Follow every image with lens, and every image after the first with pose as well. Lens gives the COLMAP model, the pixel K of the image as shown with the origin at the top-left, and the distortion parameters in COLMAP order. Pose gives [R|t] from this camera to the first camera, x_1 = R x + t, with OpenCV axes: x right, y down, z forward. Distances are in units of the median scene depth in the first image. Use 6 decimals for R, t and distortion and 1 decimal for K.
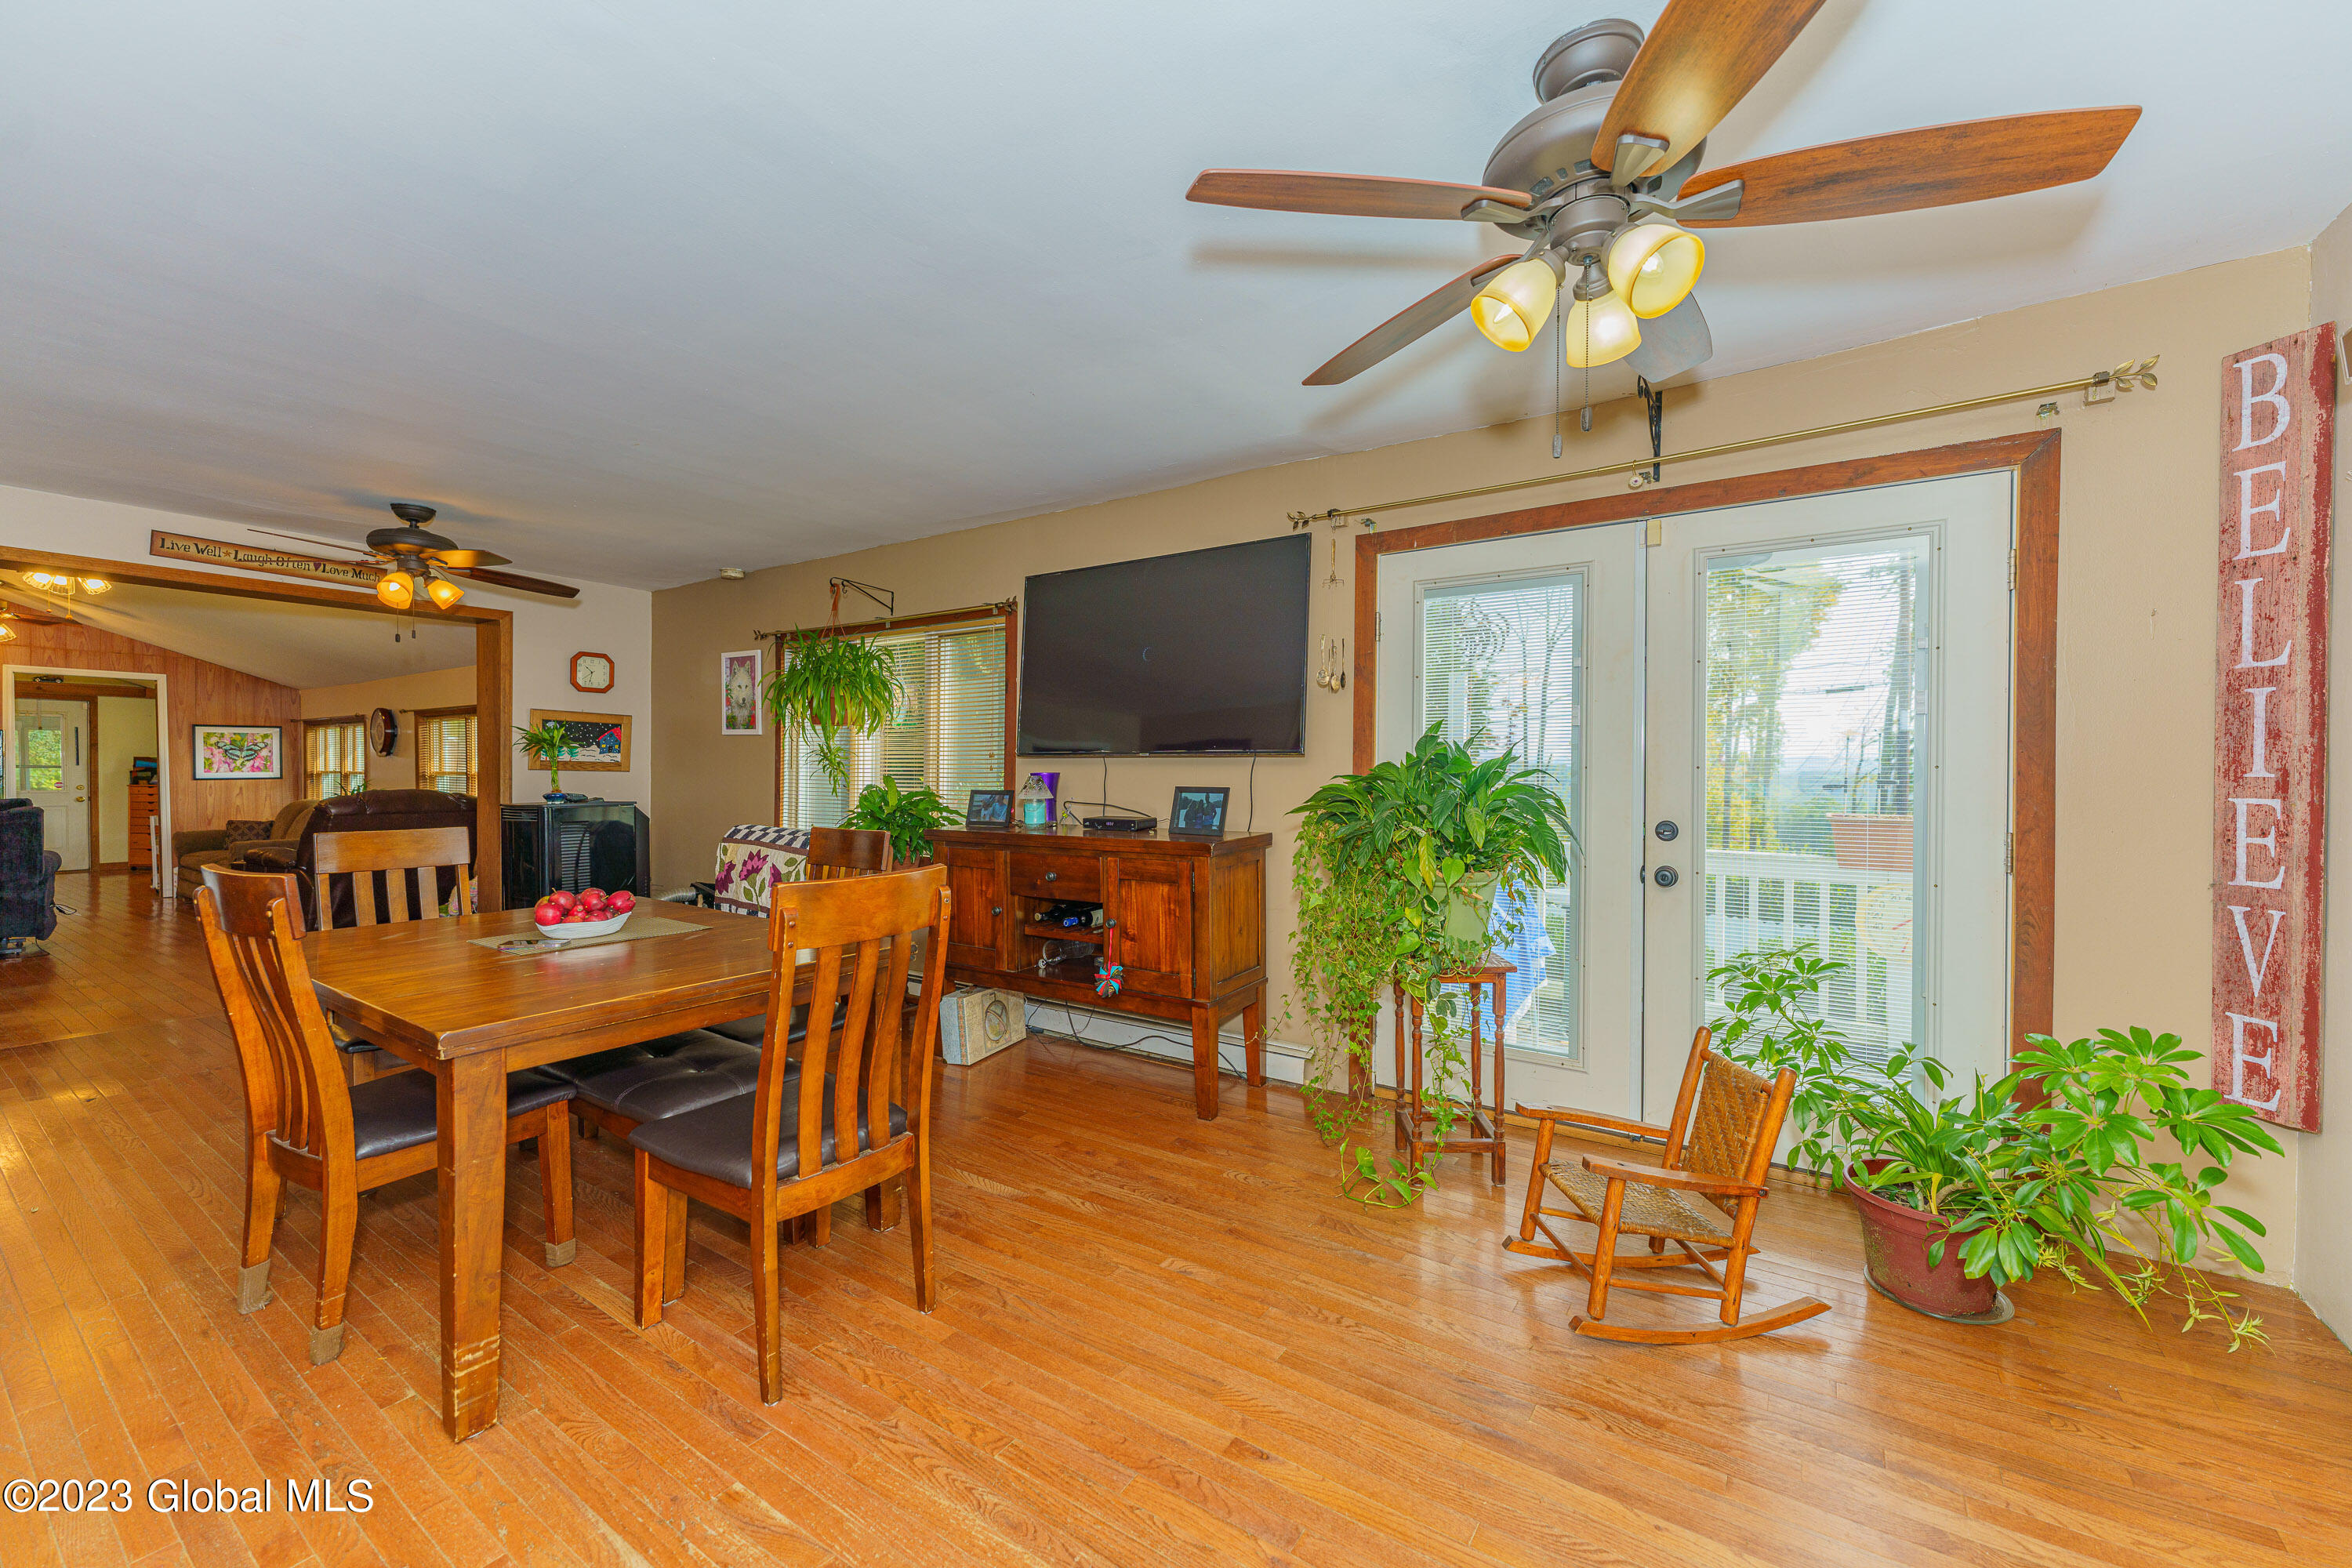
lens RADIAL K [[922.2, 0, 1169.2], [0, 922.2, 782.0], [0, 0, 1]] dist [0.003219, 0.000293]
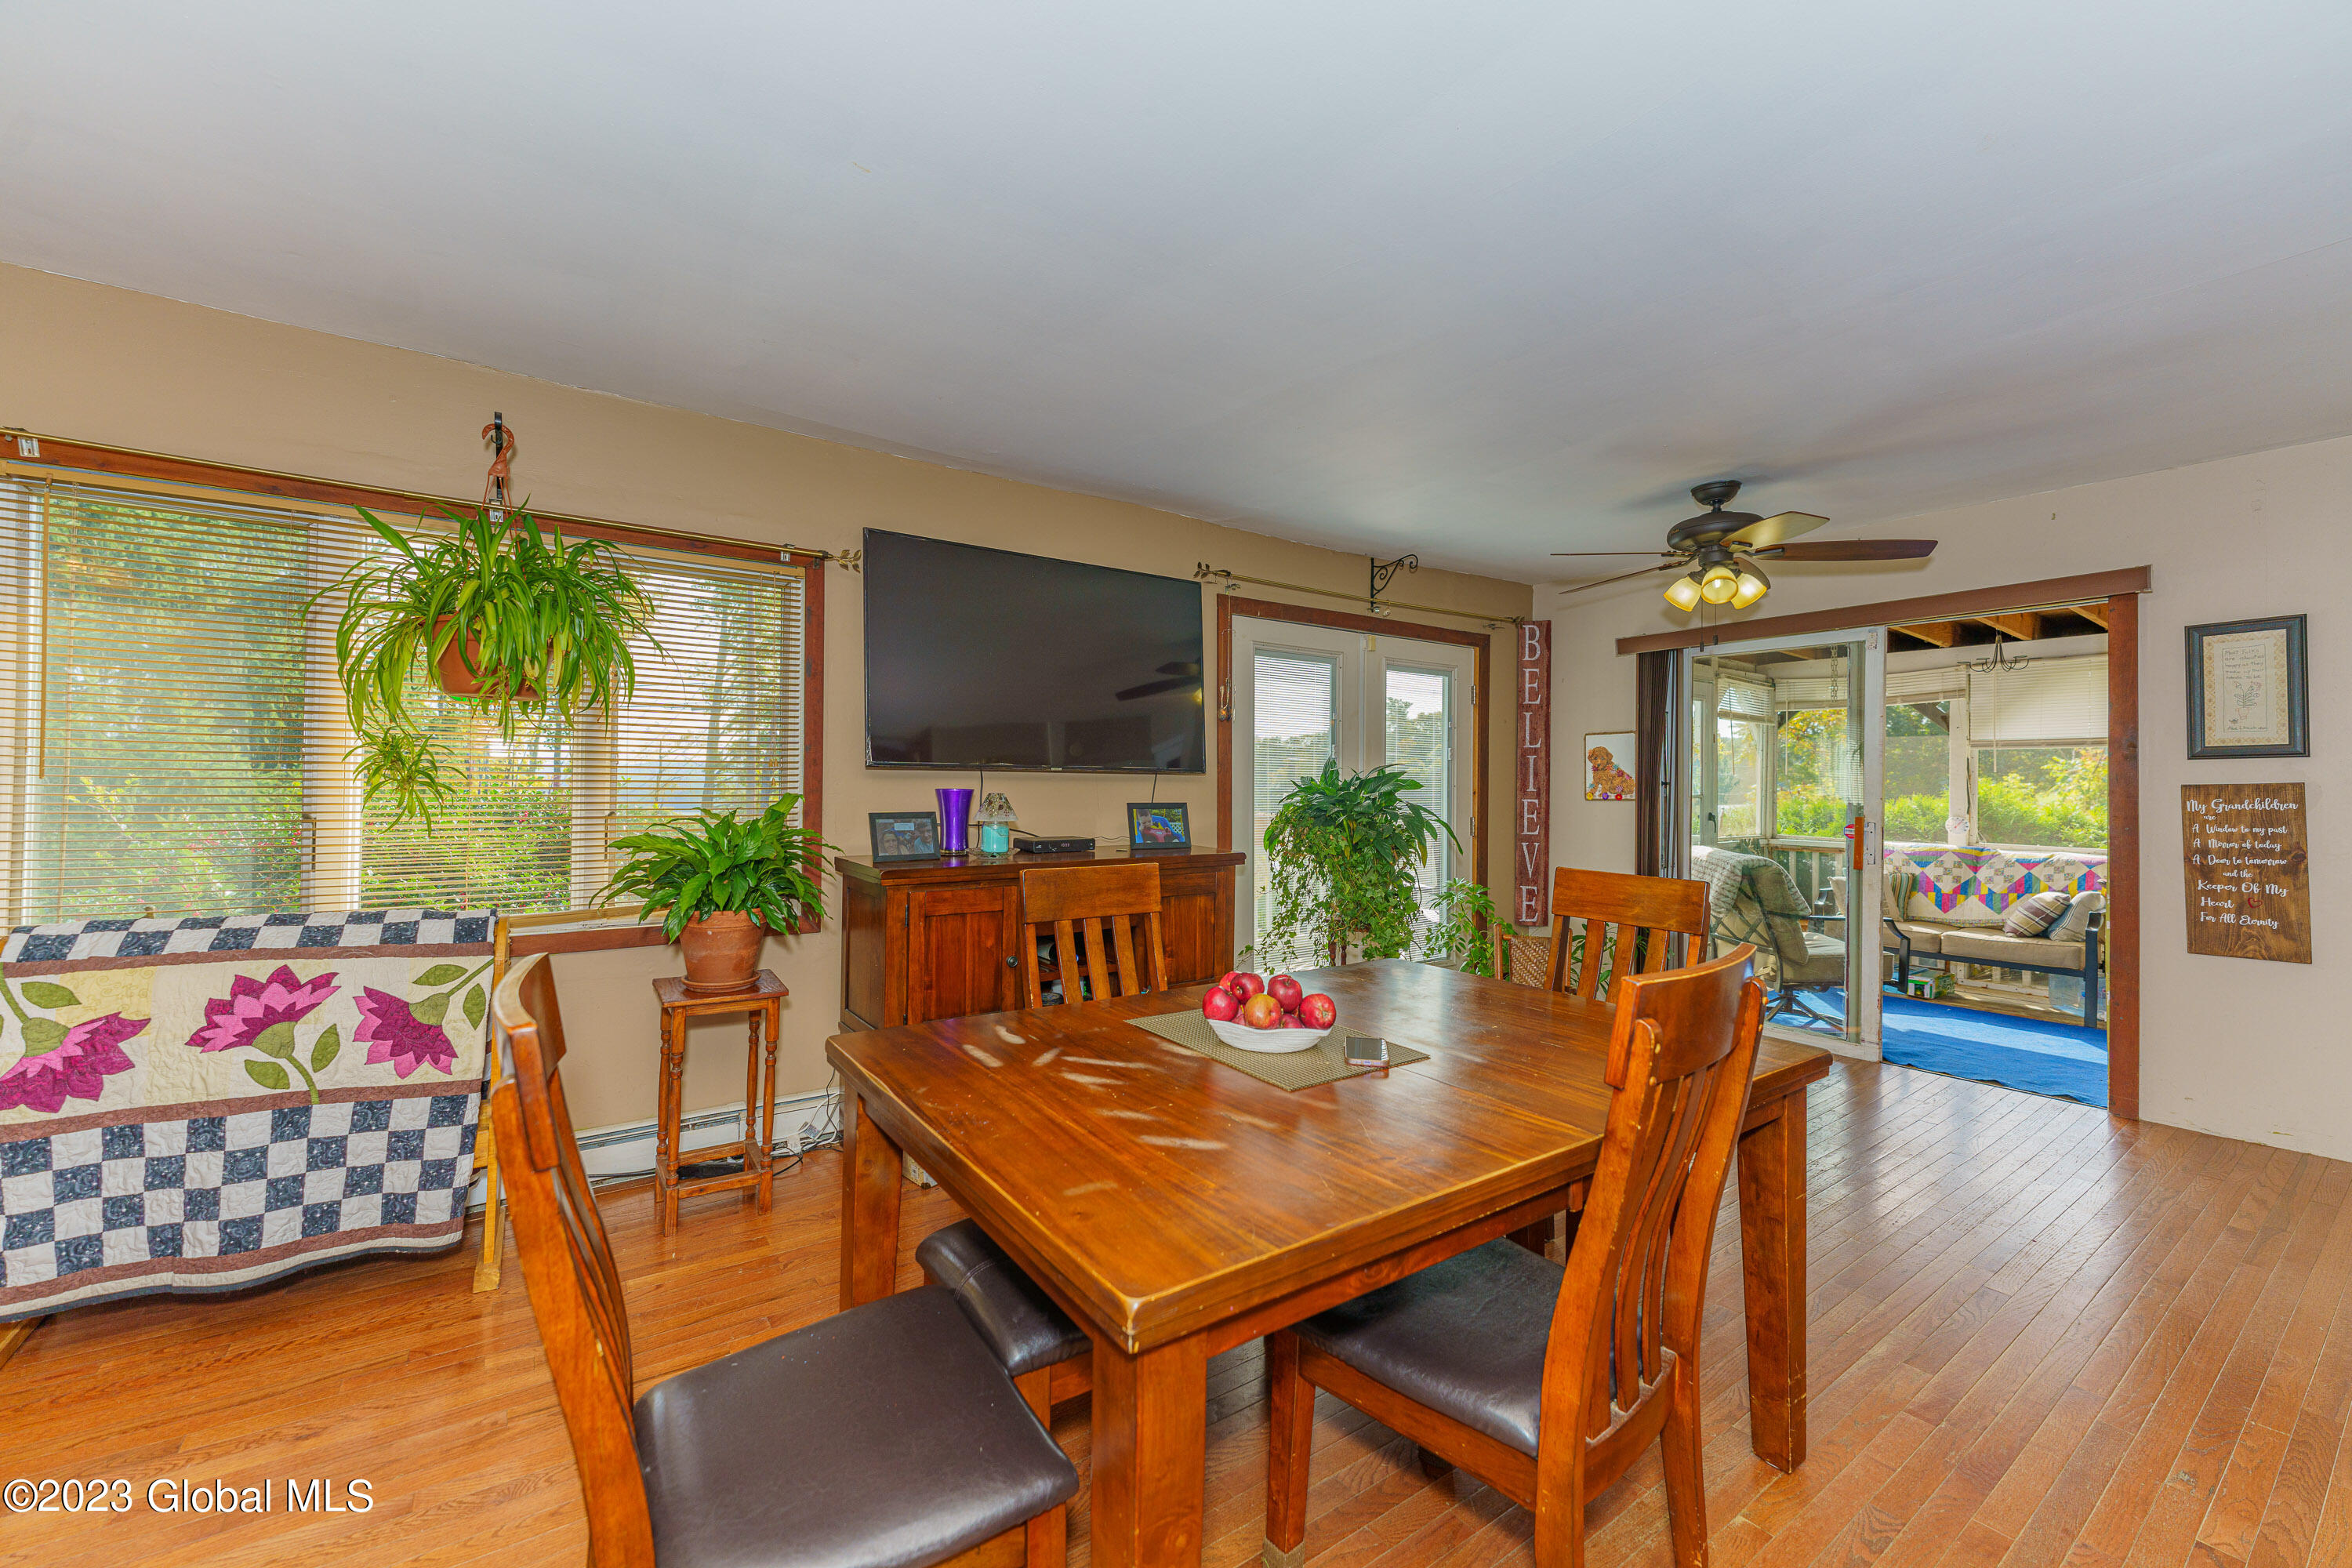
lens RADIAL K [[922.2, 0, 1171.9], [0, 922.2, 781.6], [0, 0, 1]] dist [0.003219, 0.000293]
pose [[0.367196, 0.001764, 0.930142, -0.969190], [0.002715, 0.999992, -0.002968, -0.016545], [-0.930140, 0.003615, 0.367188, 0.624360]]
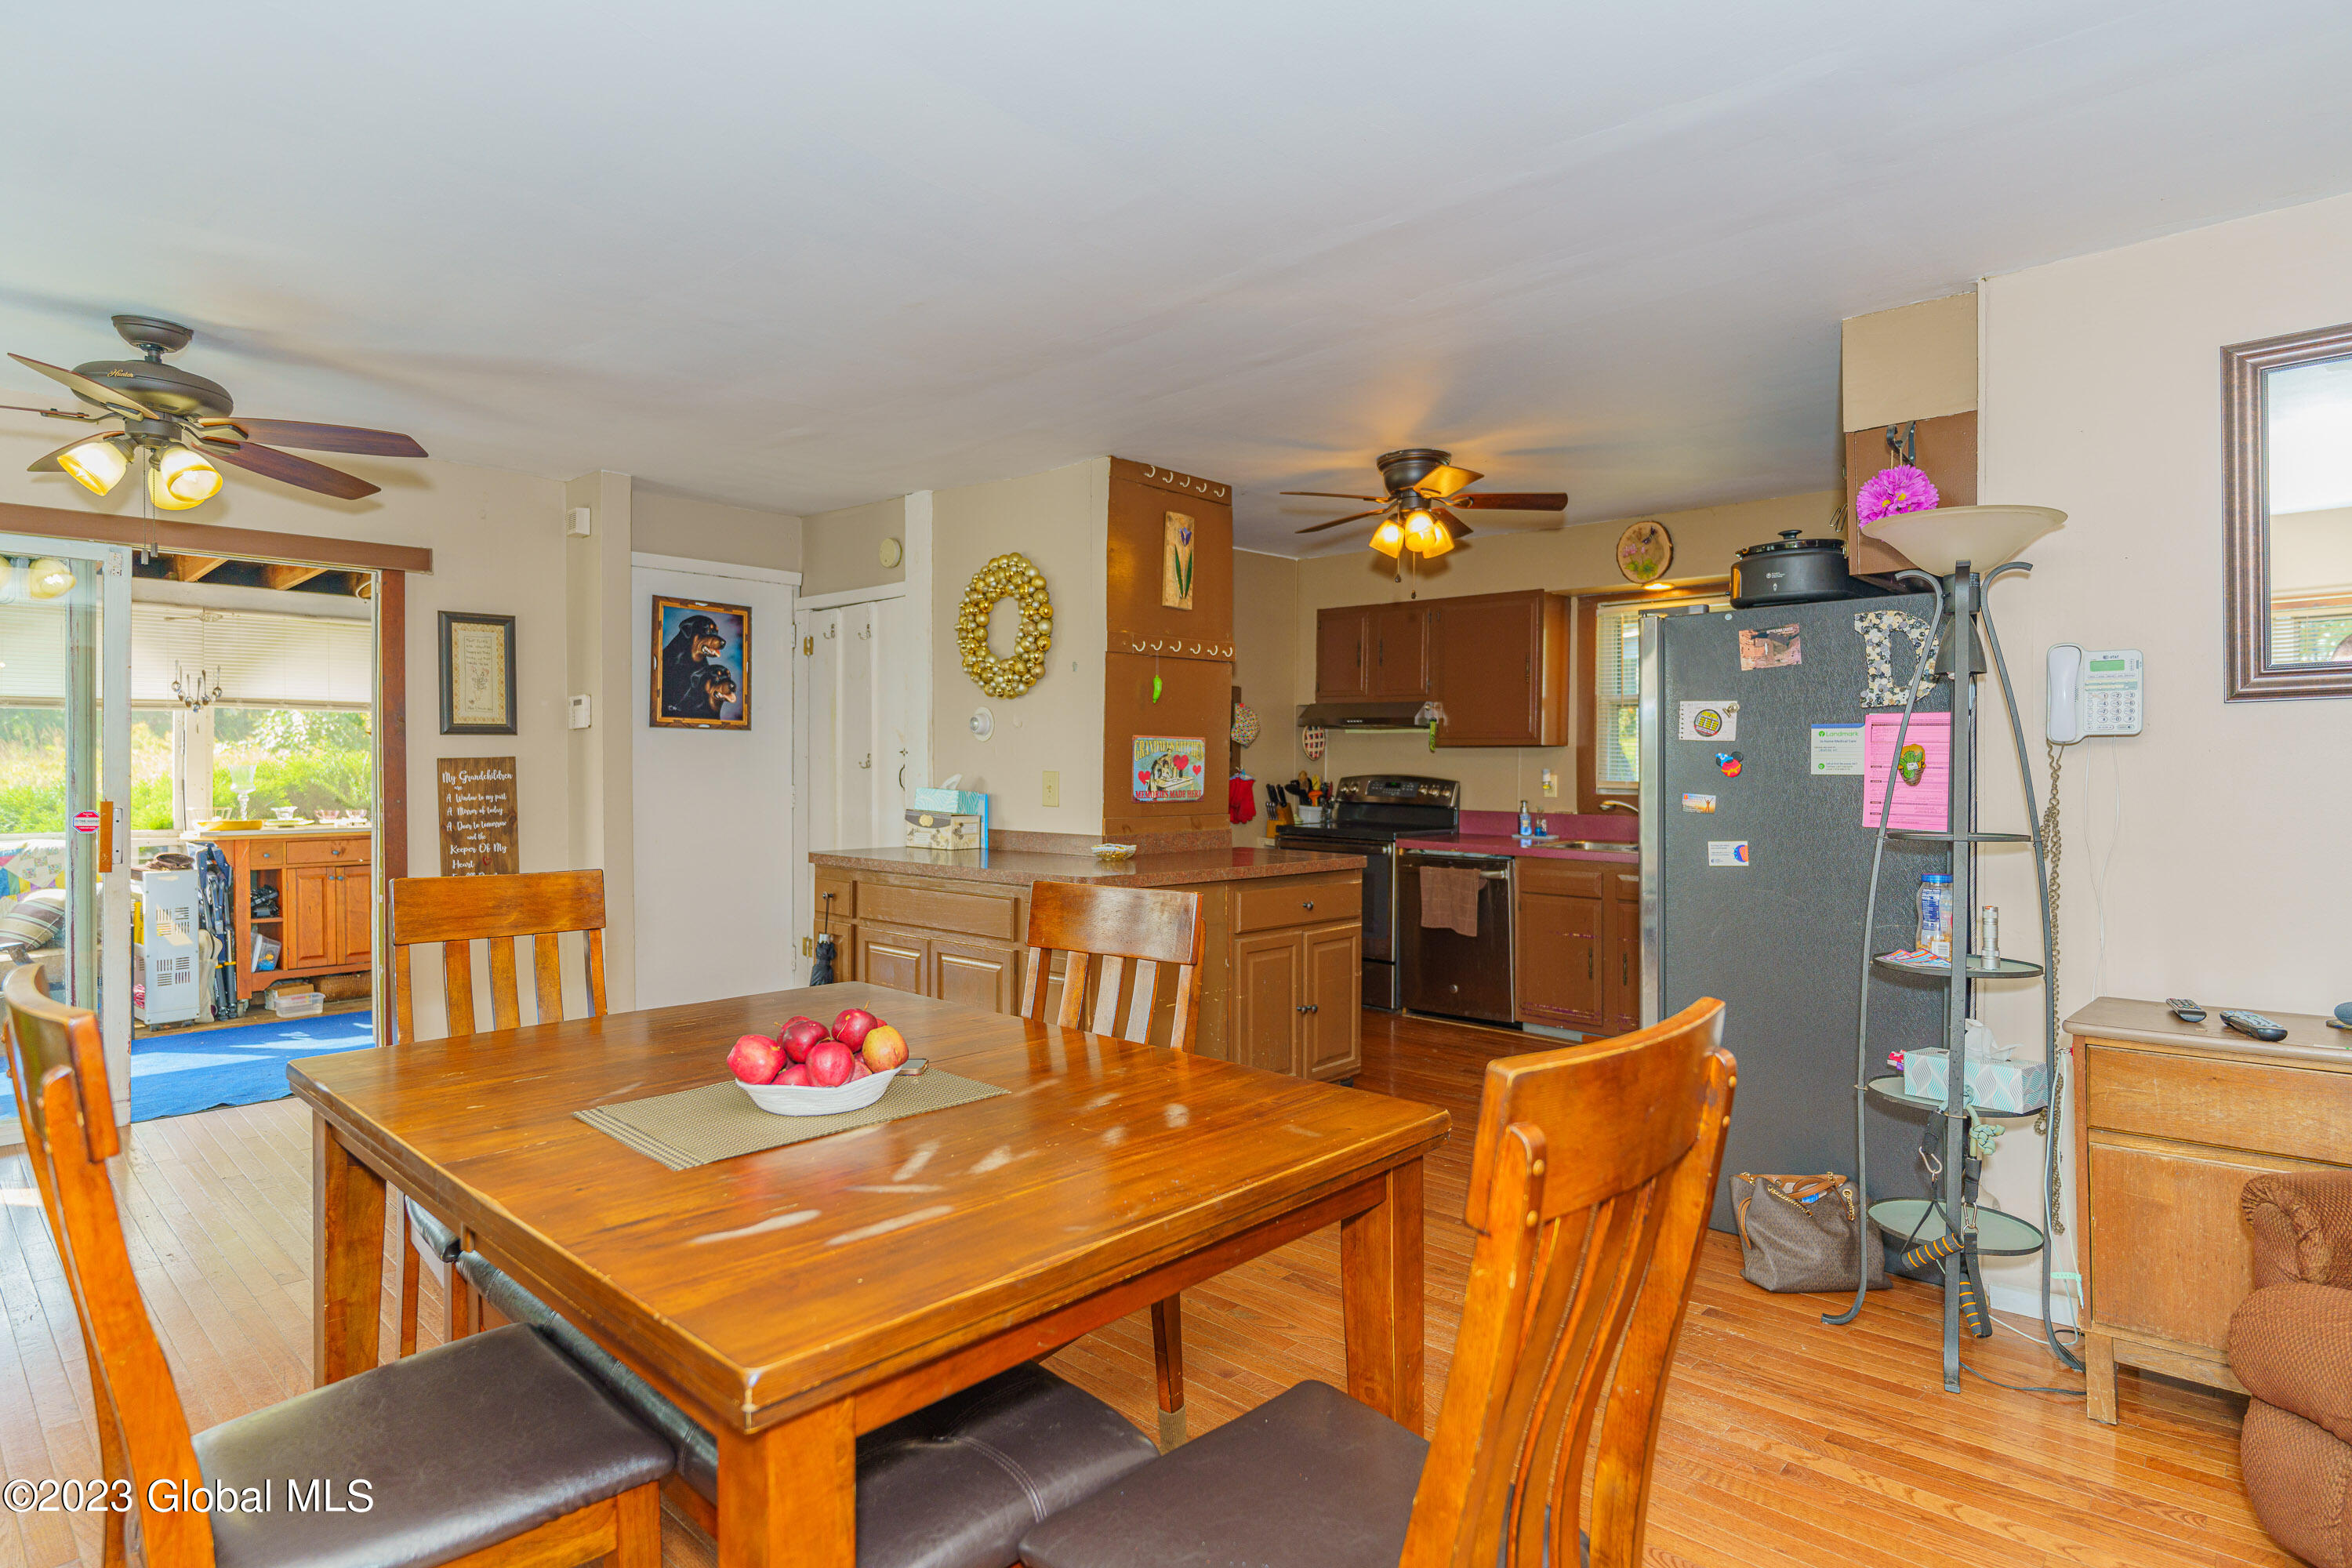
lens RADIAL K [[1226.5, 0, 1174.8], [0, 1226.5, 769.5], [0, 0, 1]] dist [0.001105, 0.000173]
pose [[-0.986264, -0.008594, 0.164955, -0.832603], [-0.006671, 0.999903, 0.012210, -0.019958], [-0.165044, 0.010942, -0.986226, 0.954169]]
